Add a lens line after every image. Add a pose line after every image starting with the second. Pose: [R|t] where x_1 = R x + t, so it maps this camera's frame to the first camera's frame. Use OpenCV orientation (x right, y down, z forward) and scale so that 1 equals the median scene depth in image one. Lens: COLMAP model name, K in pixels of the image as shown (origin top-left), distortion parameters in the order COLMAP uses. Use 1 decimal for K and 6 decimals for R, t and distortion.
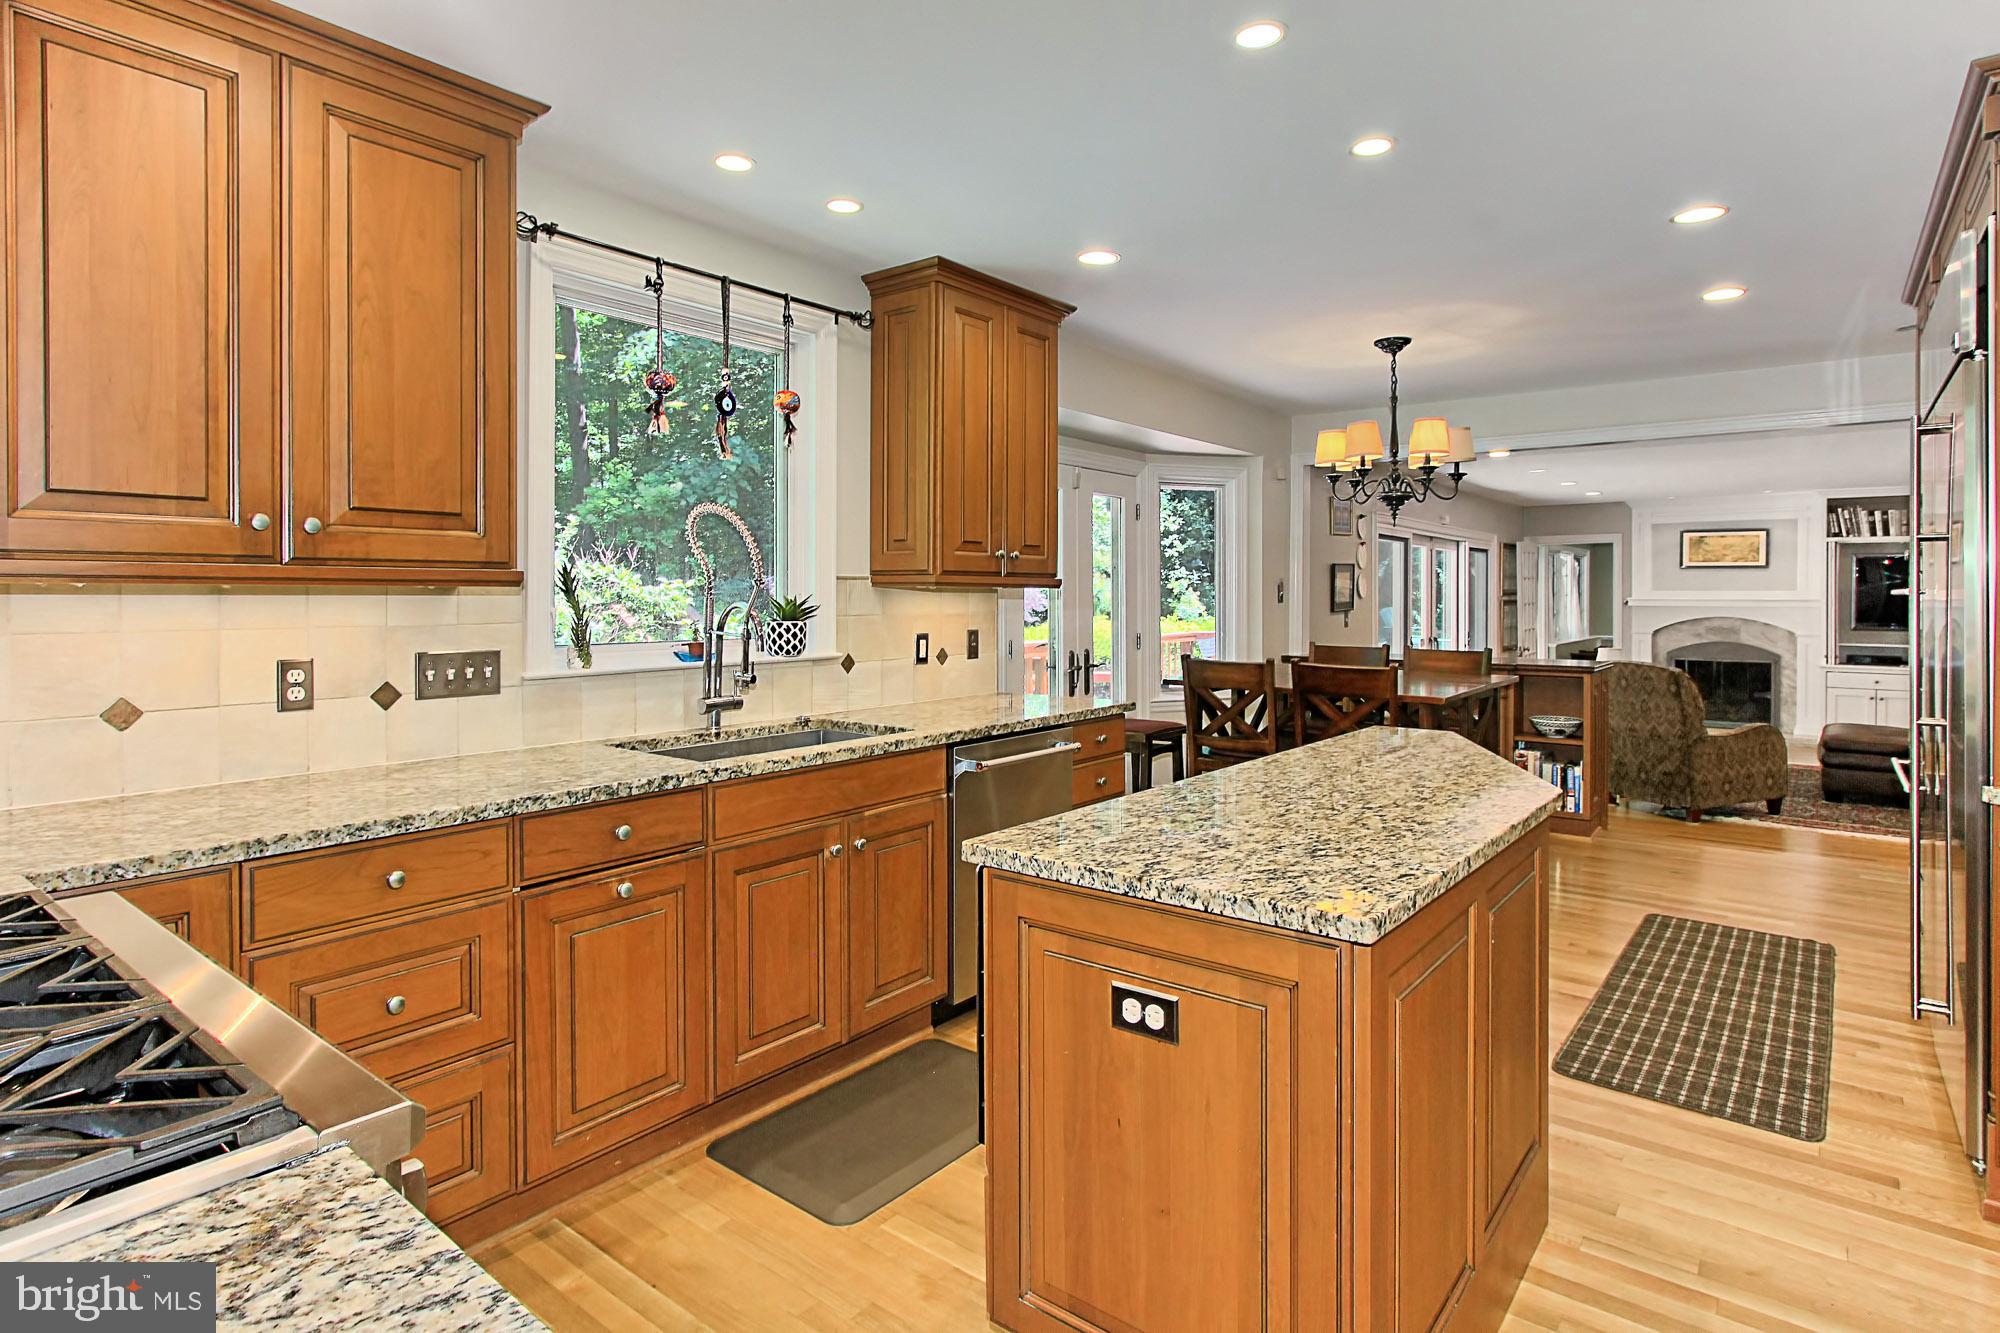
lens RADIAL K [[1085.2, 0, 940.4], [0, 1085.2, 606.1], [0, 0, 1]] dist [0.019672, -0.001419]
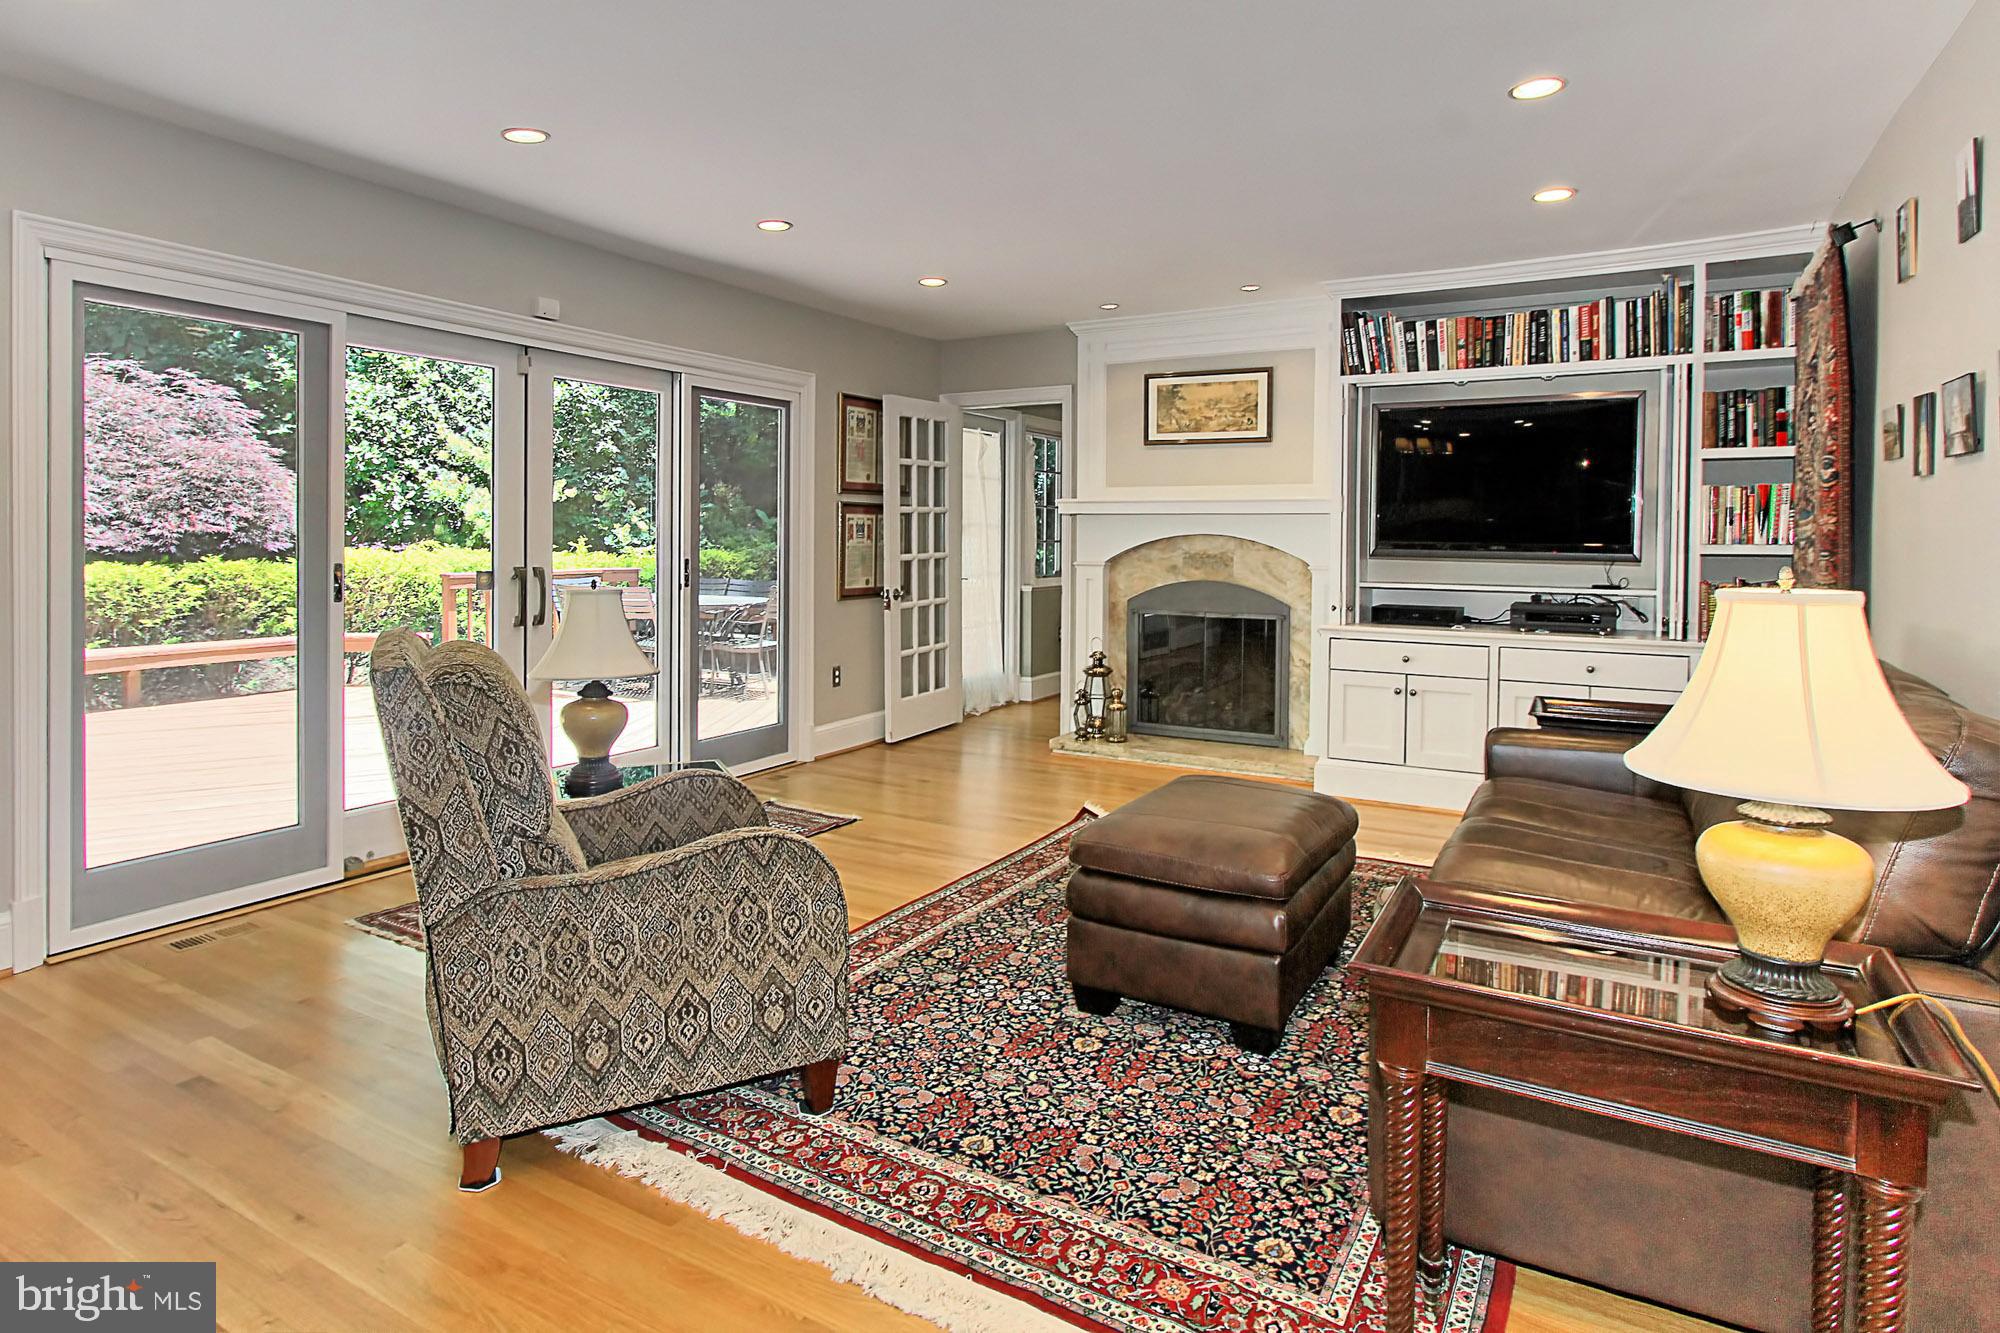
lens RADIAL K [[1138.5, 0, 948.7], [0, 1138.5, 539.9], [0, 0, 1]] dist [-0.006682, -0.000881]
pose [[0.992905, 0.008267, 0.118621, 0.575585], [-0.007256, 0.999934, -0.008953, 0.020517], [-0.118688, 0.008029, 0.992899, 0.506743]]
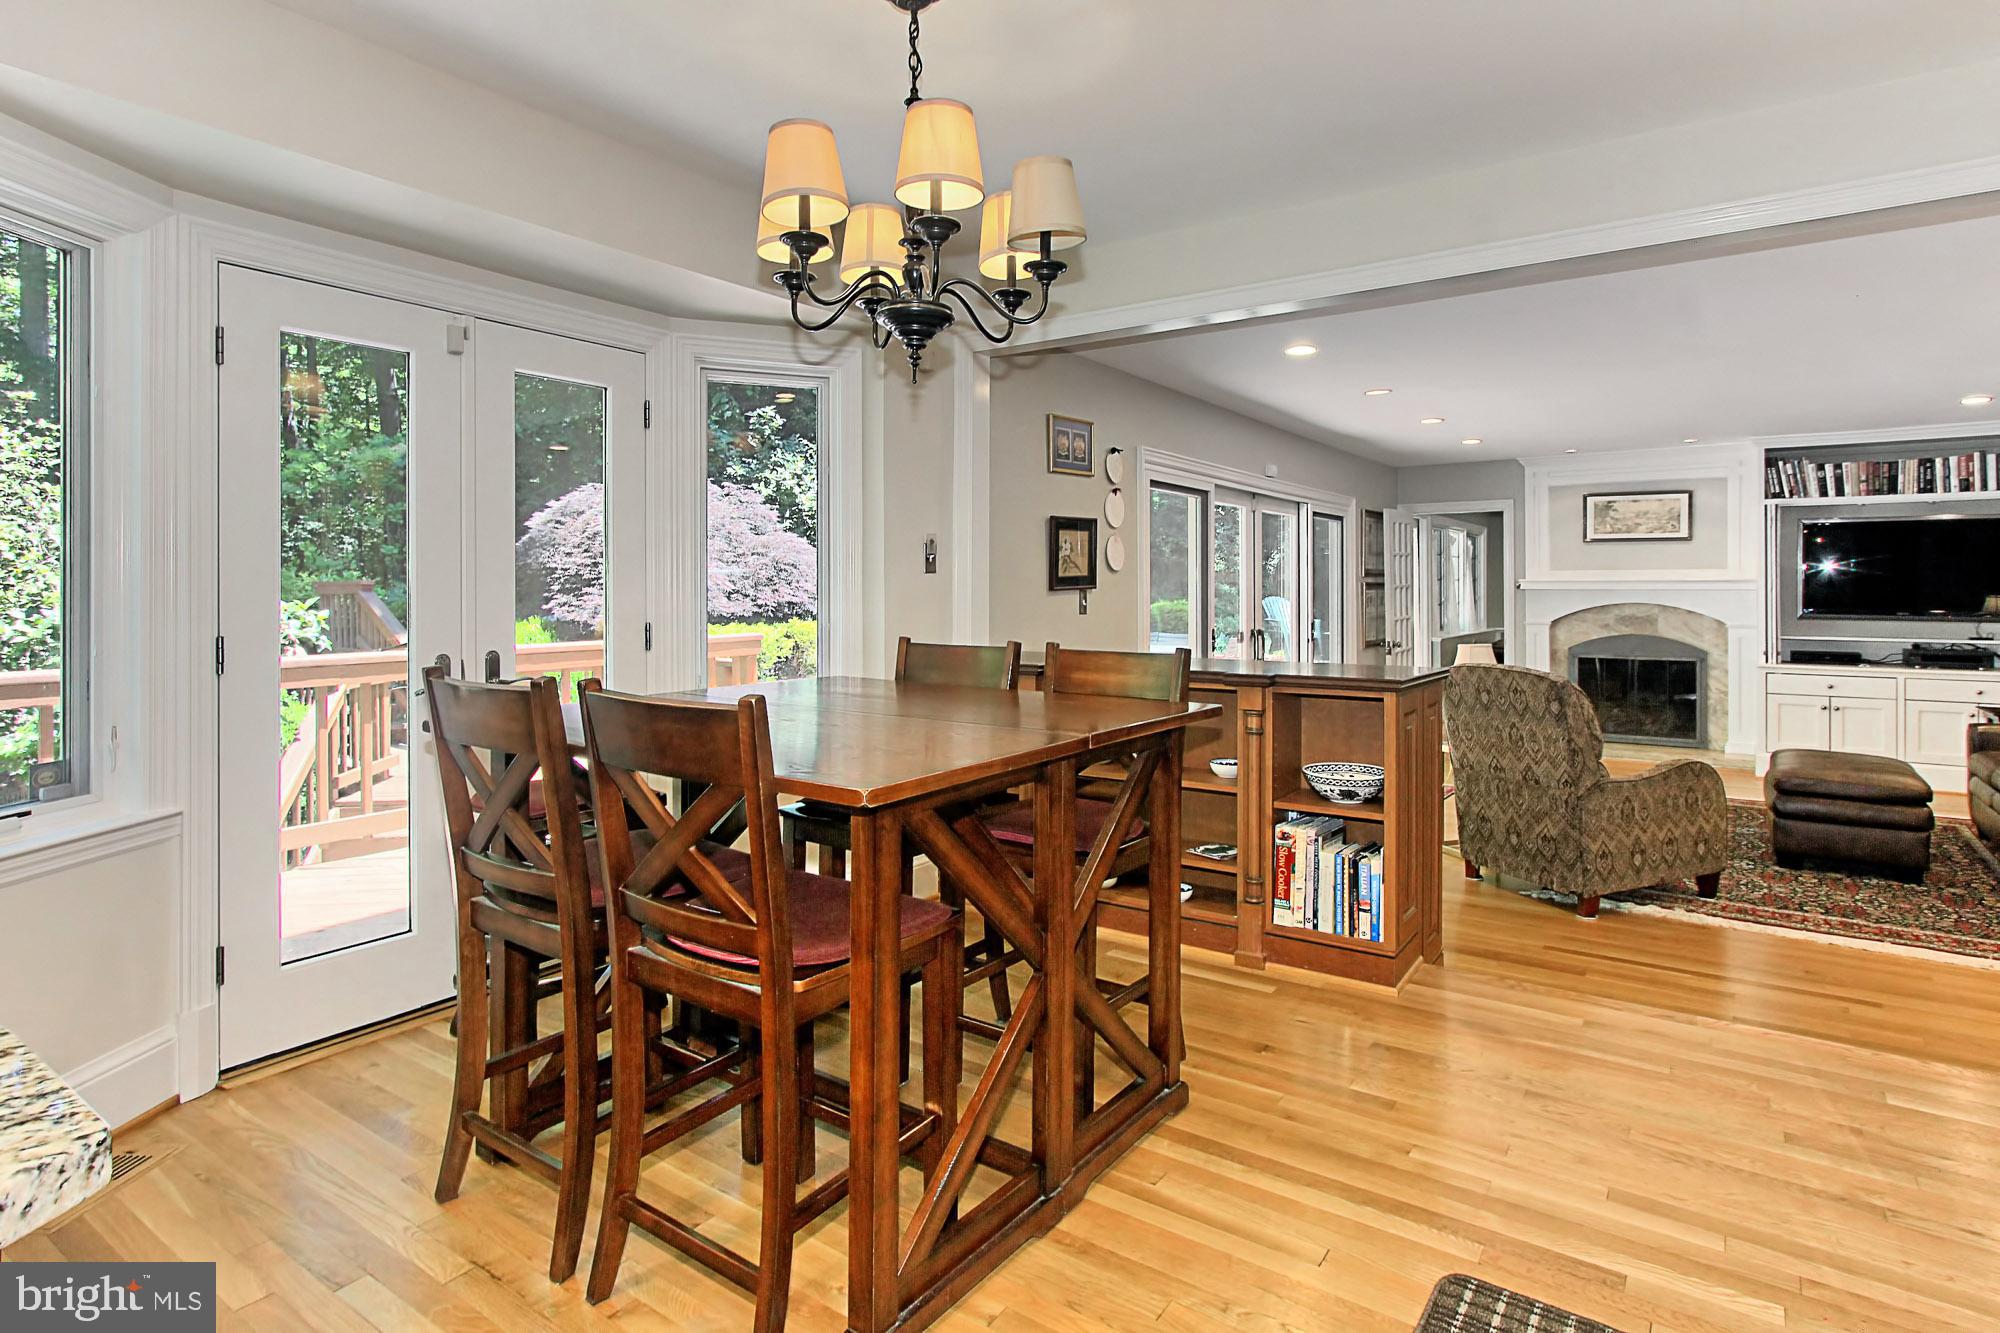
lens RADIAL K [[1019.1, 0, 936.5], [0, 1019.1, 587.2], [0, 0, 1]] dist [-0.000681, -0.002808]
pose [[0.999913, 0.000236, 0.013162, 0.220439], [-0.000055, 0.999906, -0.013723, 0.009475], [-0.013164, 0.013721, 0.999819, 0.300298]]
